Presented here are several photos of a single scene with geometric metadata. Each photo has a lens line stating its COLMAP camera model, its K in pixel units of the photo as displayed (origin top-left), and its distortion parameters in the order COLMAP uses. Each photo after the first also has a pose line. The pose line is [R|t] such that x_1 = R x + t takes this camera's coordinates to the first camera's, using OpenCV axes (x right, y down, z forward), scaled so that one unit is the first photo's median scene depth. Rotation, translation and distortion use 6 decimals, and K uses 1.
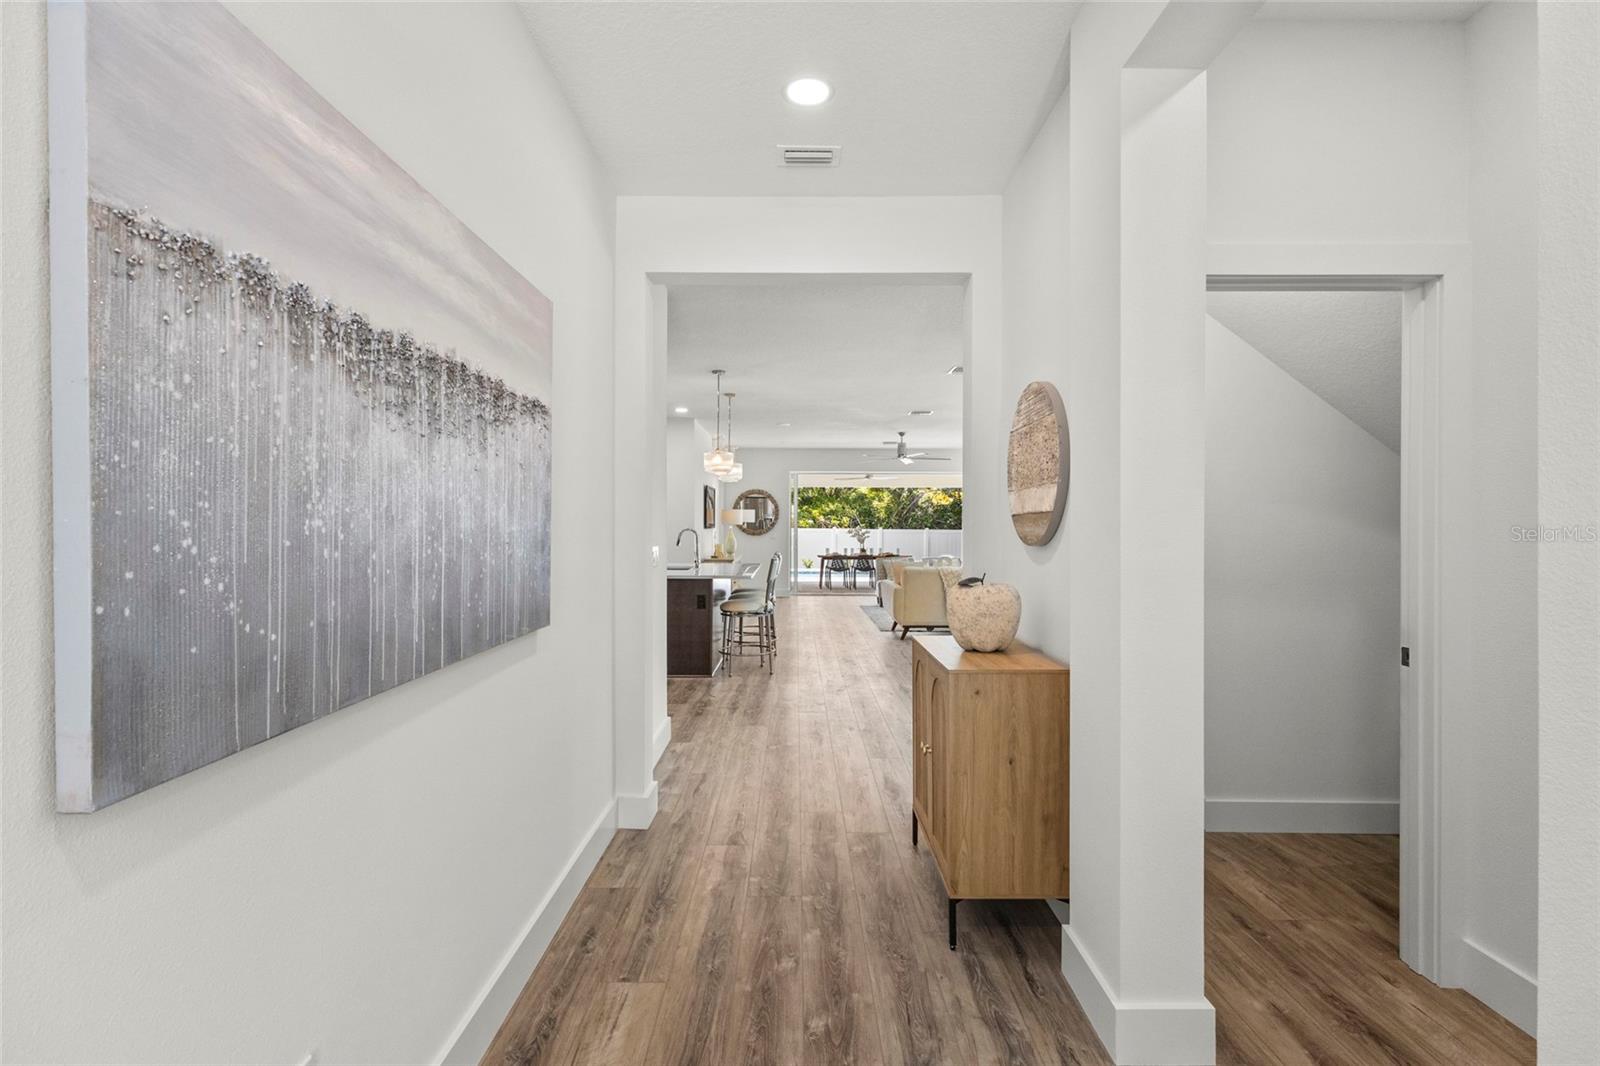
lens RADIAL K [[741.7, 0, 802.4], [0, 741.7, 524.8], [0, 0, 1]] dist [0.002449, 0.002894]
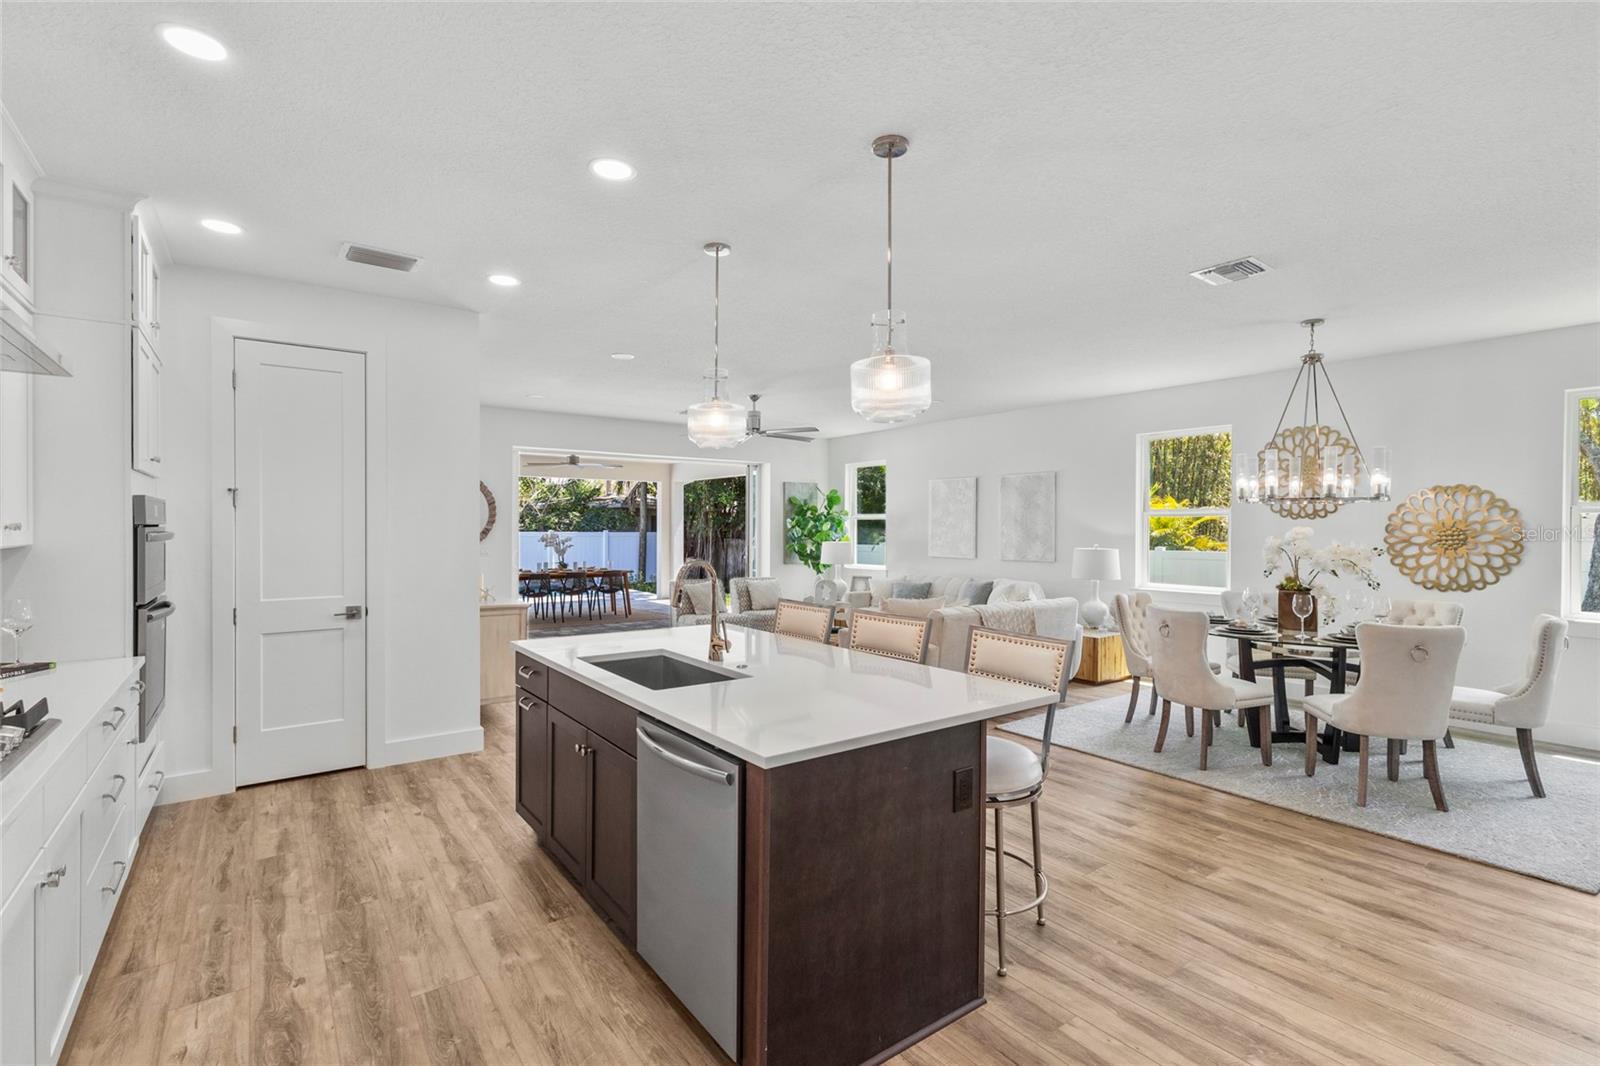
lens RADIAL K [[741.7, 0, 796.0], [0, 741.7, 528.7], [0, 0, 1]] dist [0.002449, 0.002894]
pose [[0.813413, -0.000013, 0.581687, -0.153801], [-0.004328, 0.999972, 0.006074, -0.005996], [-0.581671, -0.007458, 0.813390, 0.292271]]
